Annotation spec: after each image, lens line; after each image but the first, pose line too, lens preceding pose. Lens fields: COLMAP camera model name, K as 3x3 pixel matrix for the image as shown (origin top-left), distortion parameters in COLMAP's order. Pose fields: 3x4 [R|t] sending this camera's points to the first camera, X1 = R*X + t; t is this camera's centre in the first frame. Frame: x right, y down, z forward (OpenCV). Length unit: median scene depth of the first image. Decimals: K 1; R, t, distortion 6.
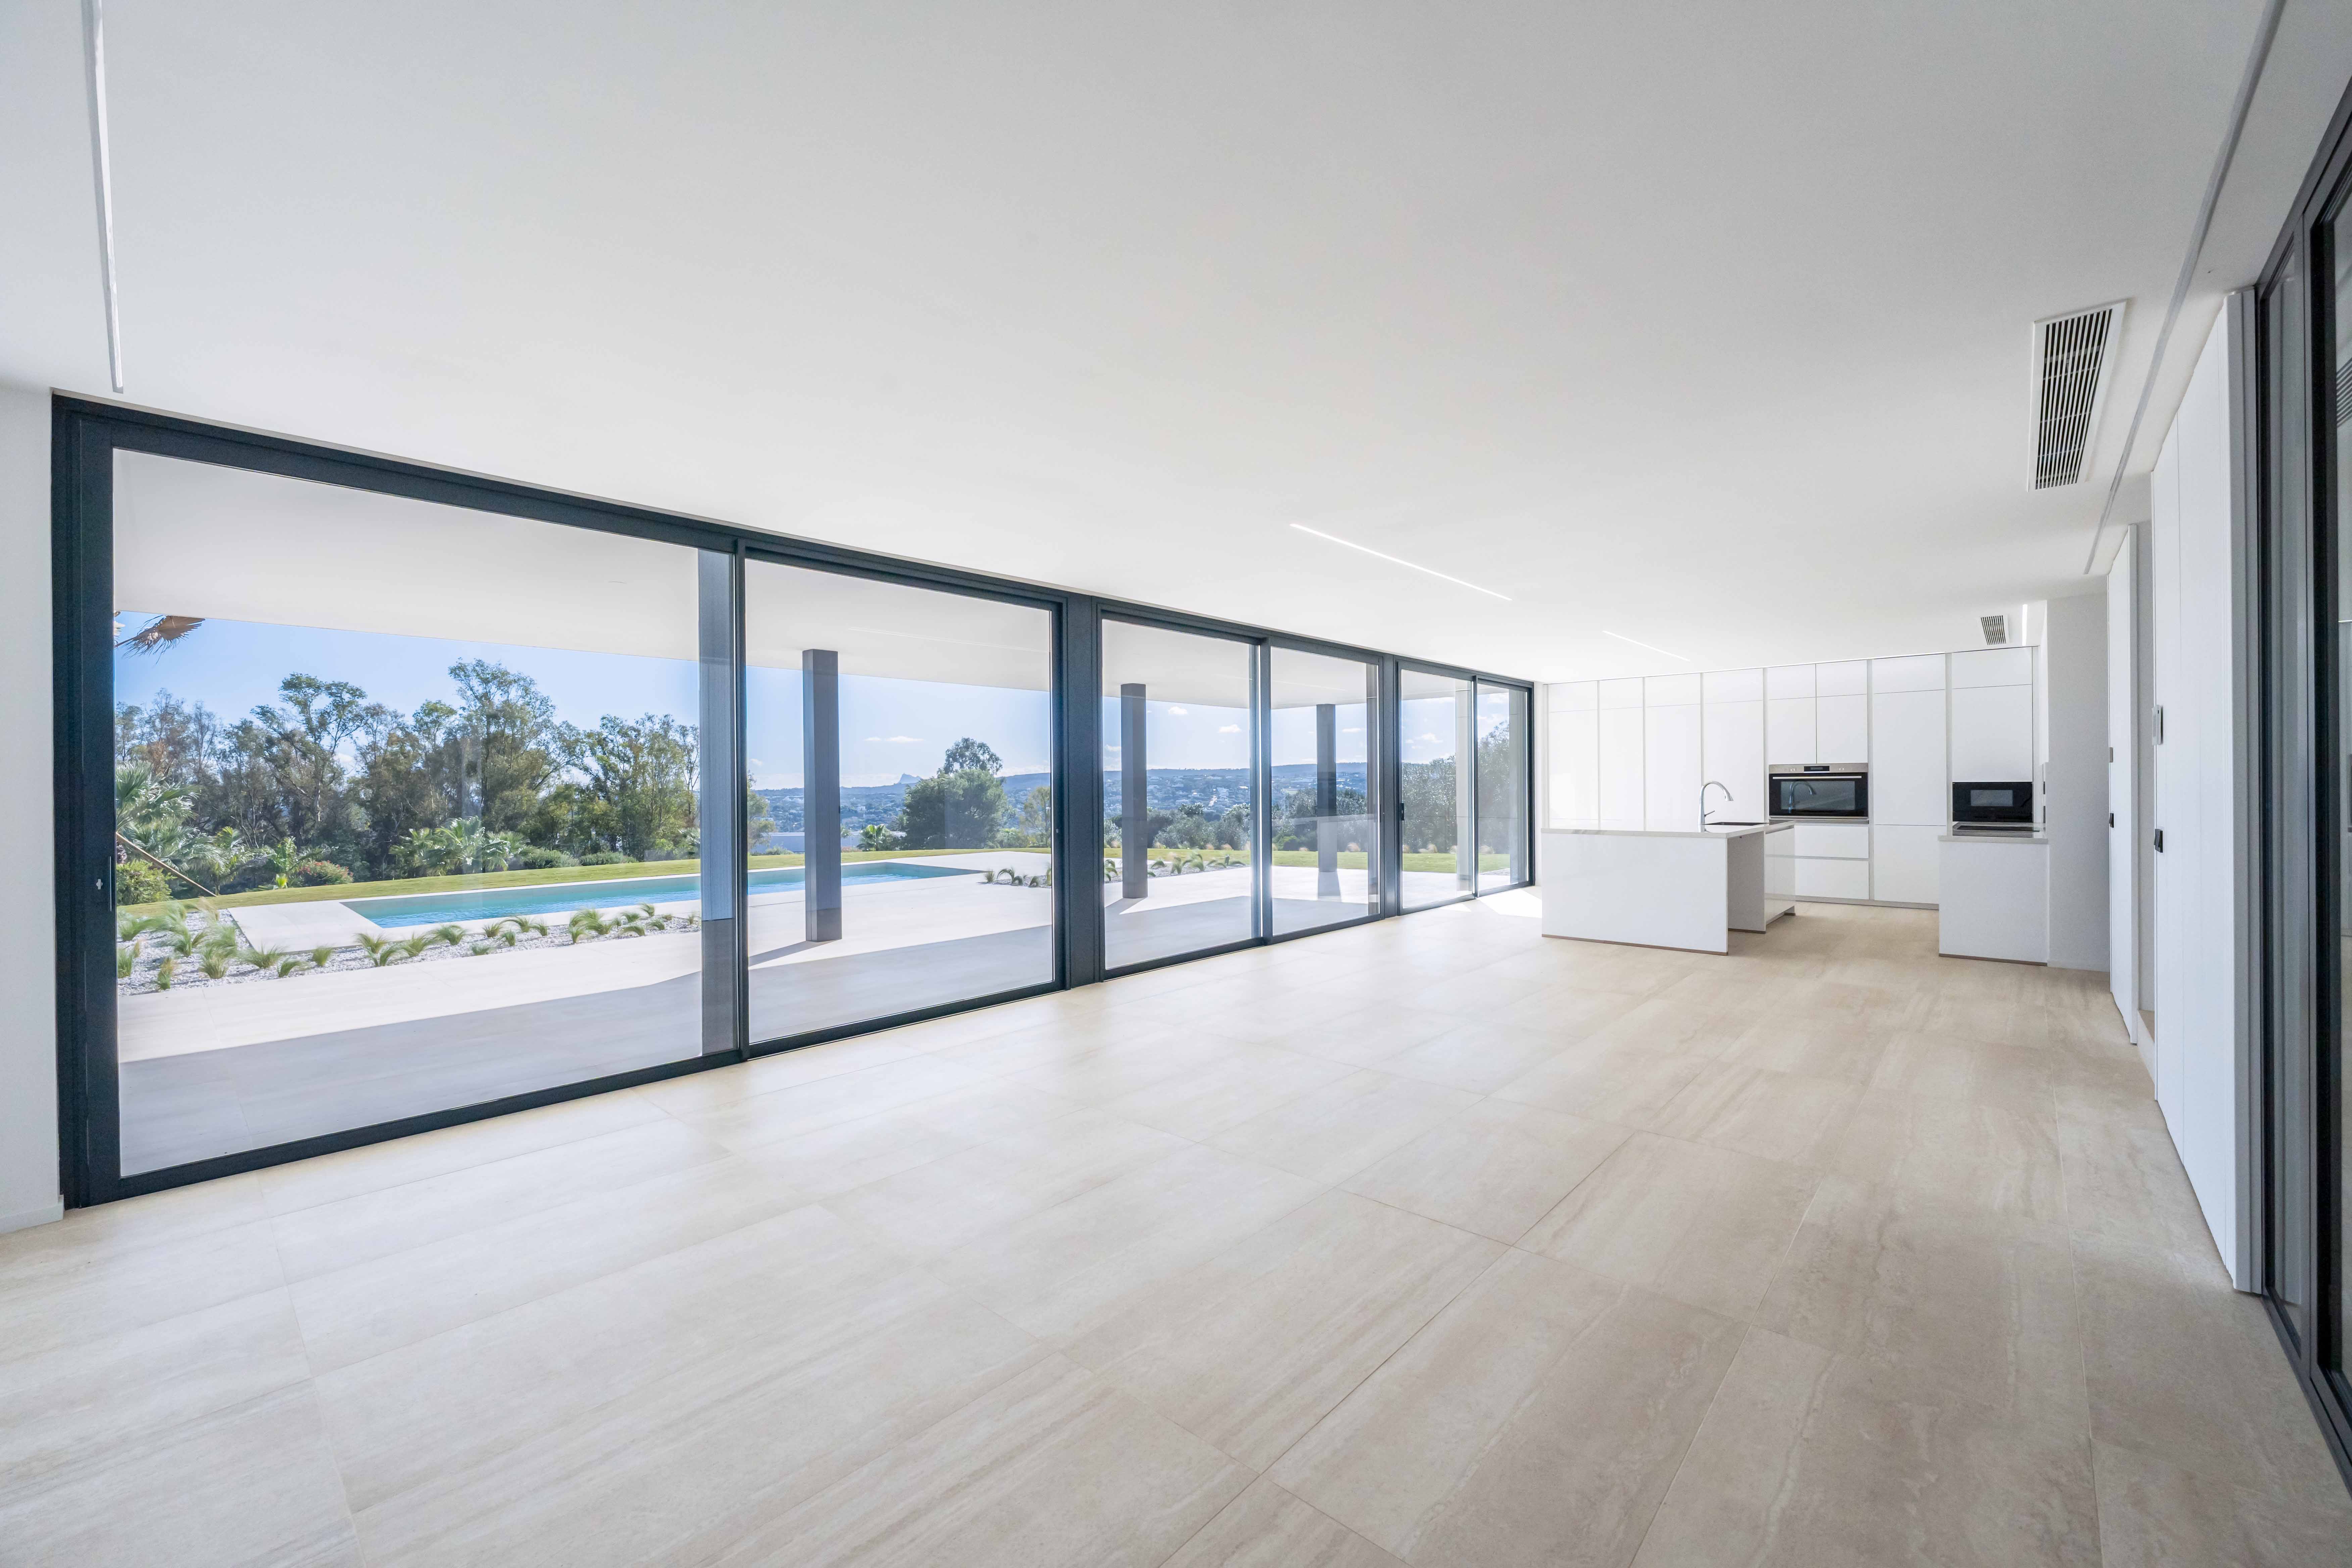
lens RADIAL K [[940.3, 0, 1166.5], [0, 940.3, 781.1], [0, 0, 1]] dist [-0.001042, -0.000027]
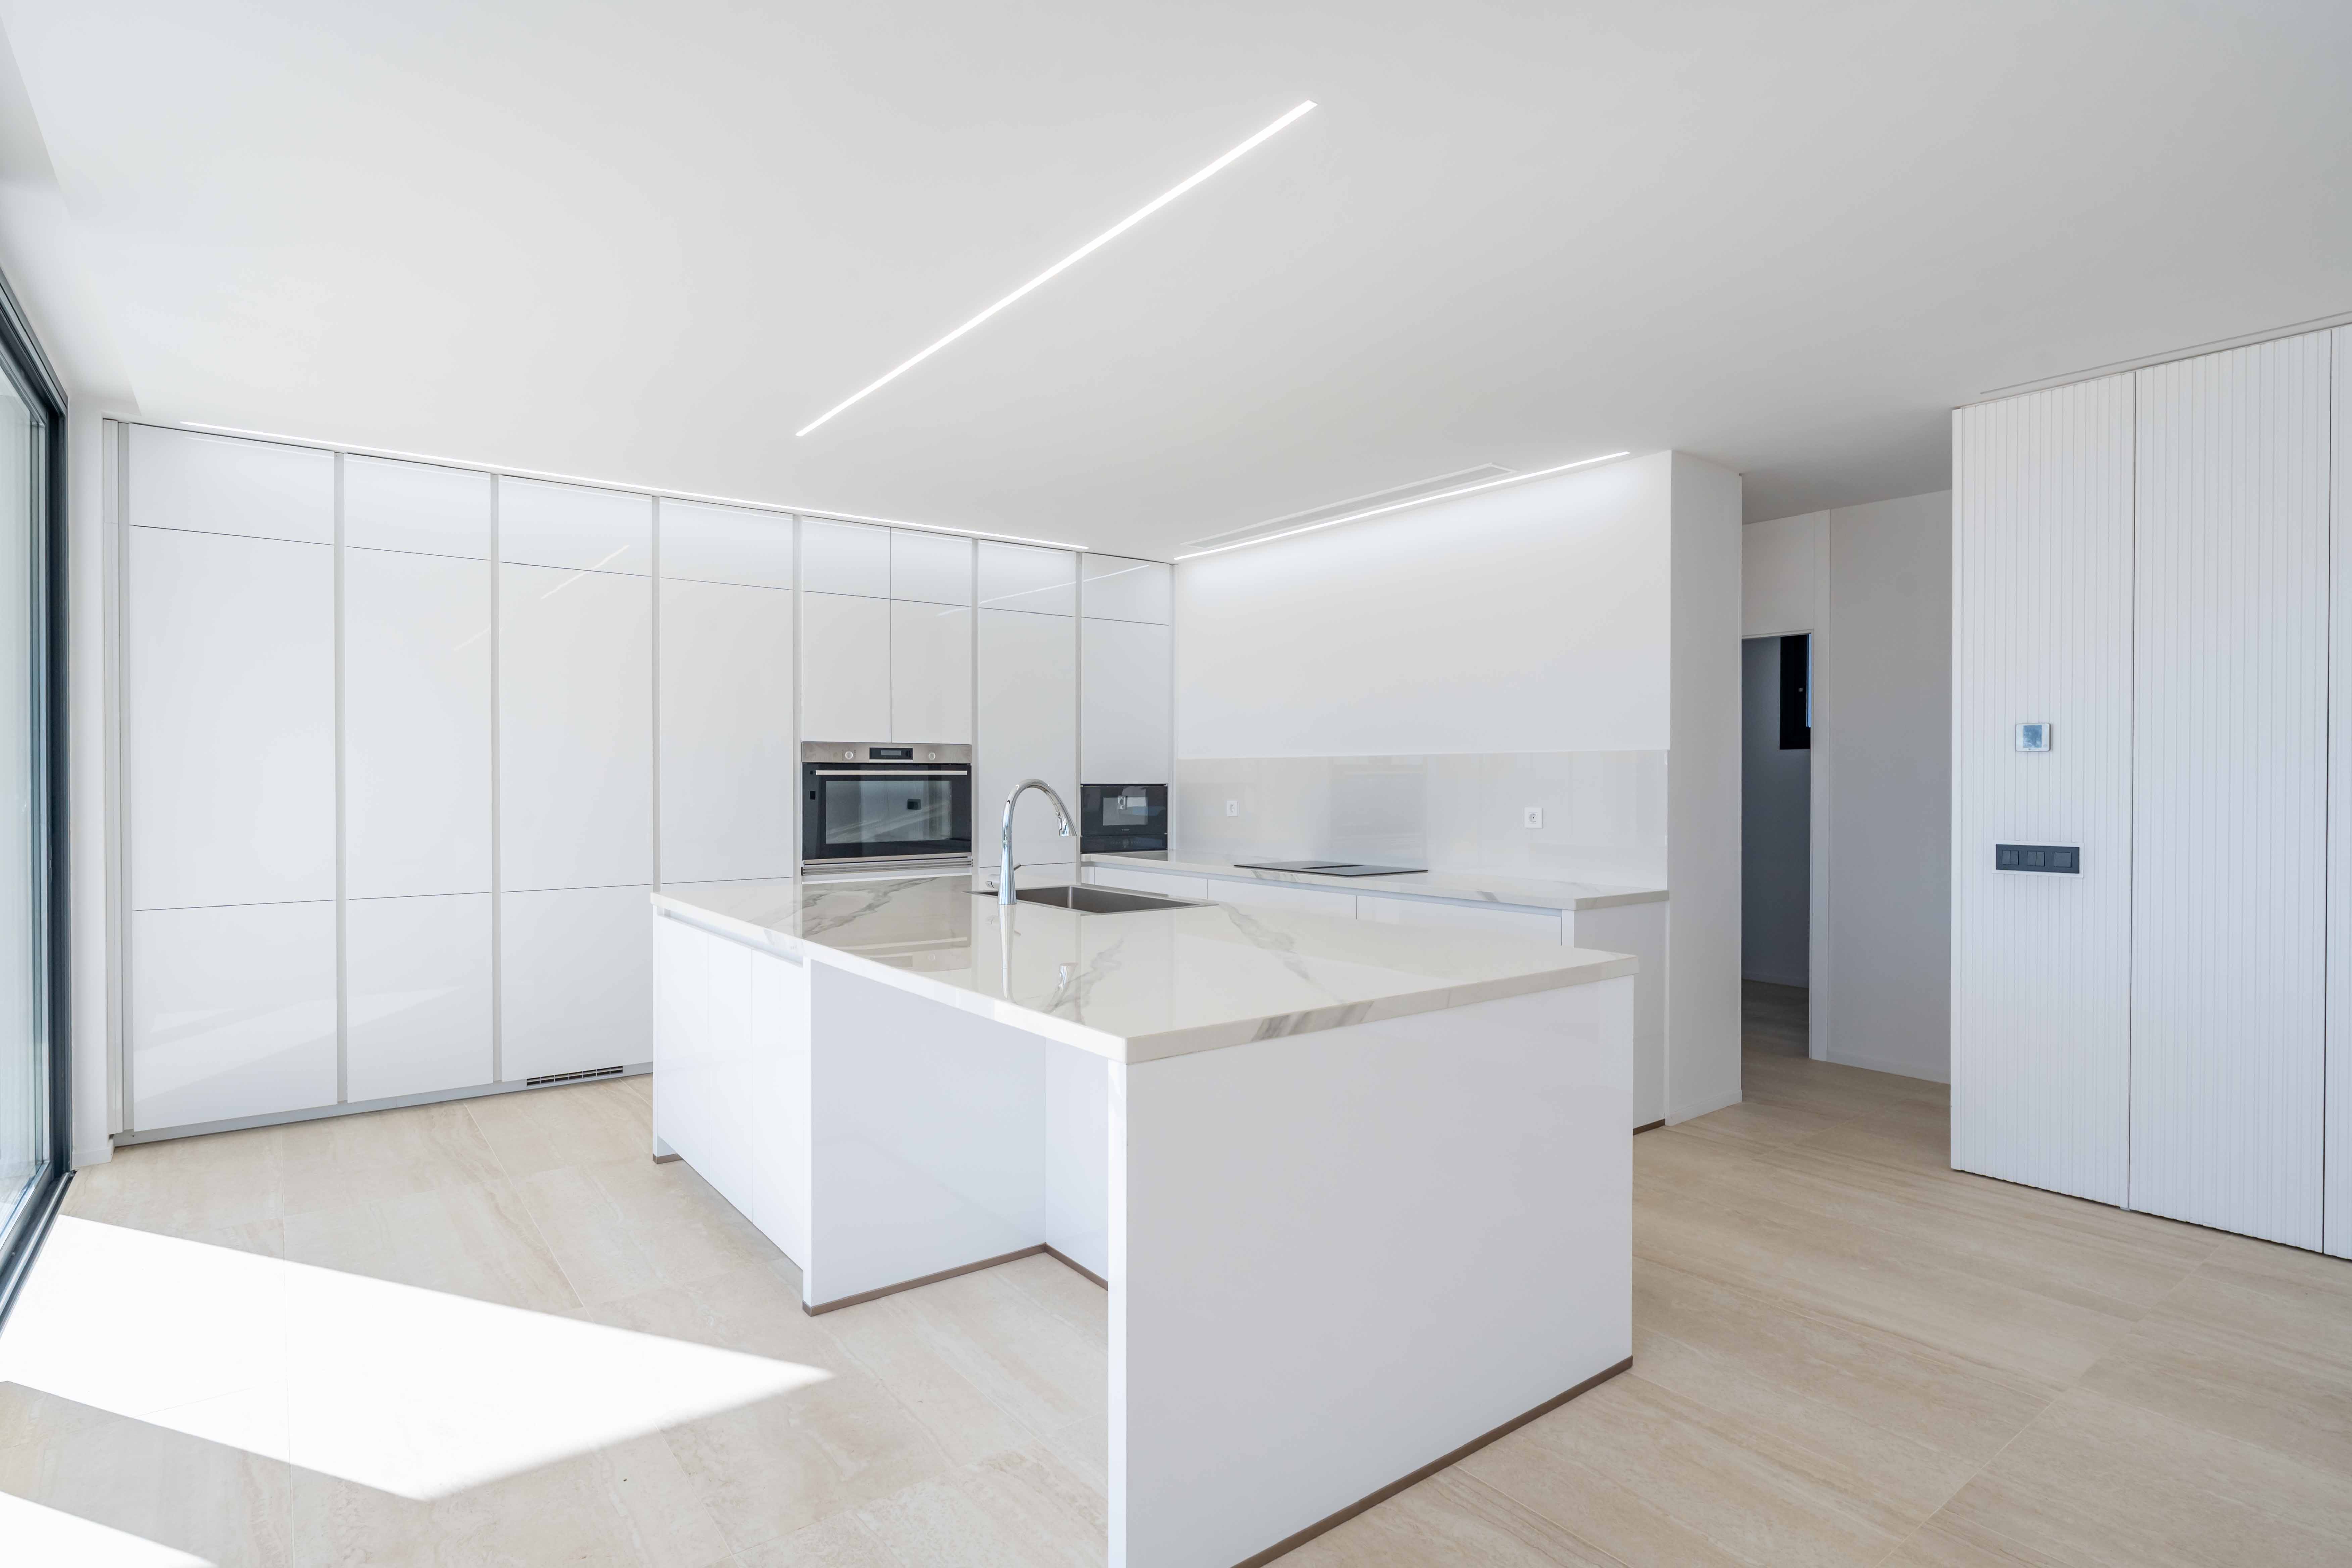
lens RADIAL K [[1206.8, 0, 1180.5], [0, 1206.8, 788.5], [0, 0, 1]] dist [0.015138, -0.000766]
pose [[0.174148, -0.002503, 0.984716, 0.141060], [-0.005188, 0.999981, 0.003459, 0.001284], [-0.984706, -0.005712, 0.174132, 0.829193]]
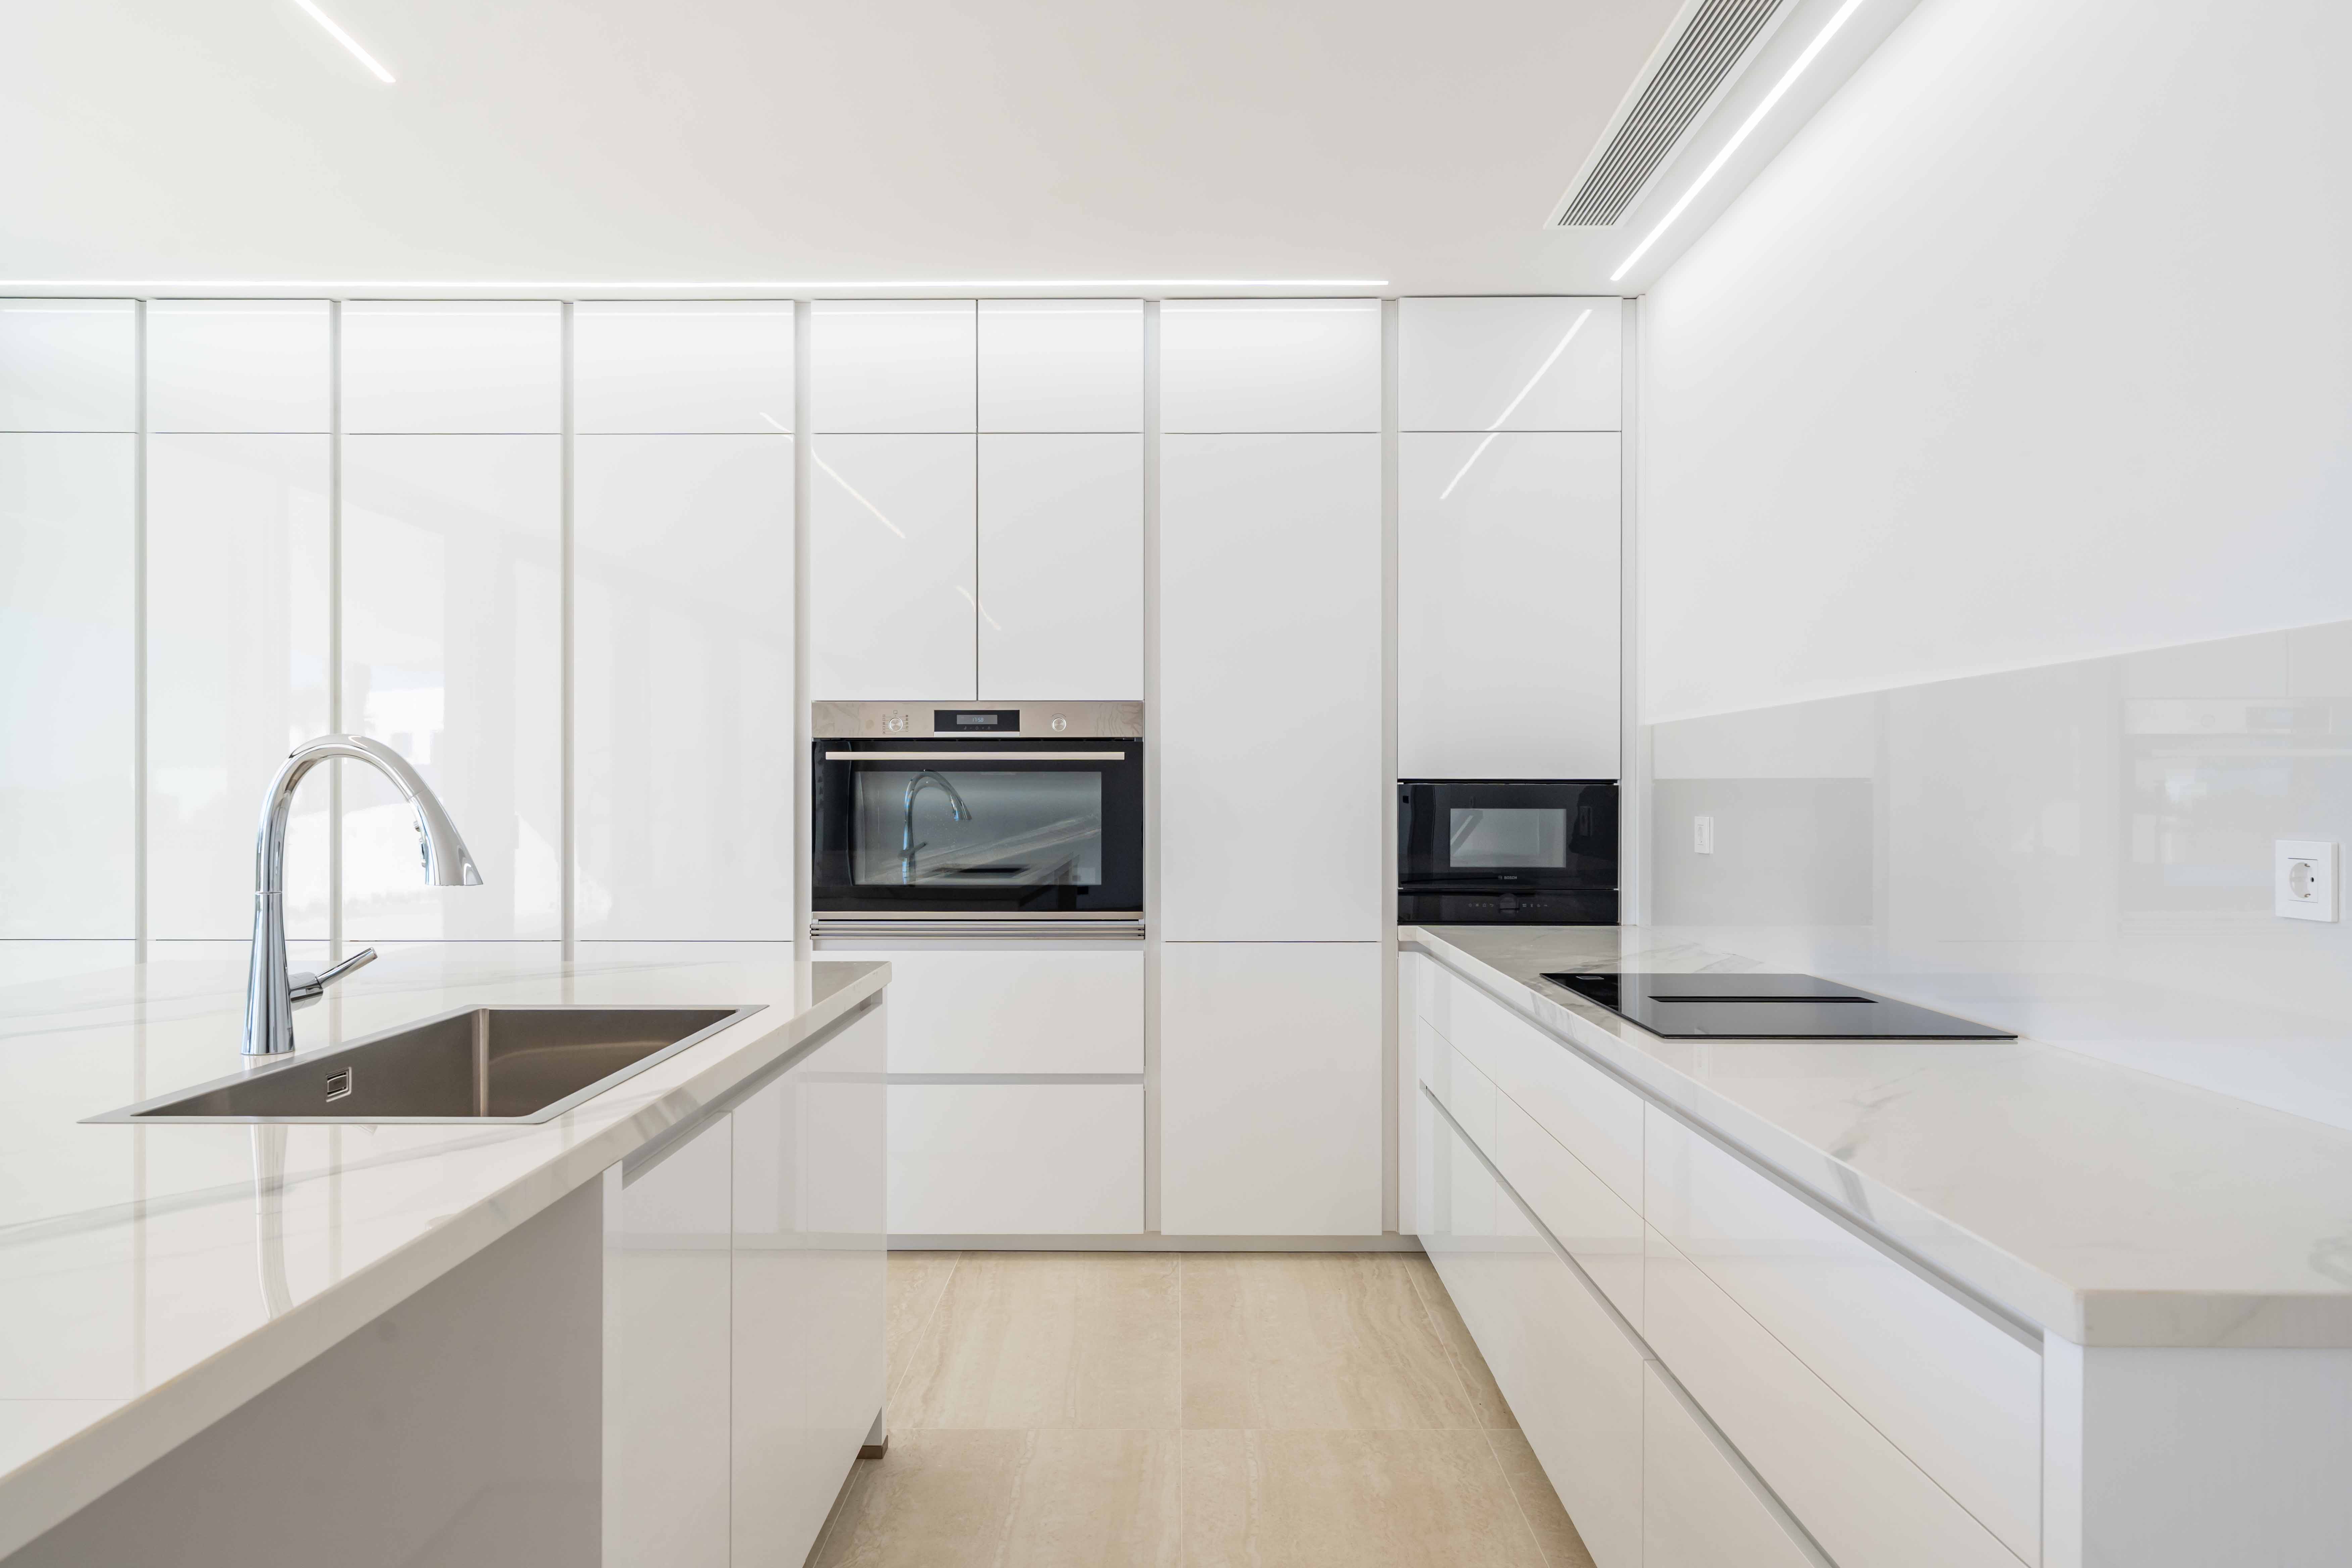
lens RADIAL K [[1608.5, 0, 1173.4], [0, 1608.5, 773.0], [0, 0, 1]] dist [0.011157, 0.001452]
pose [[0.741200, 0.016129, 0.671091, 0.488538], [-0.008483, 0.999857, -0.014662, 0.006983], [-0.671231, 0.005175, 0.741230, 0.713603]]
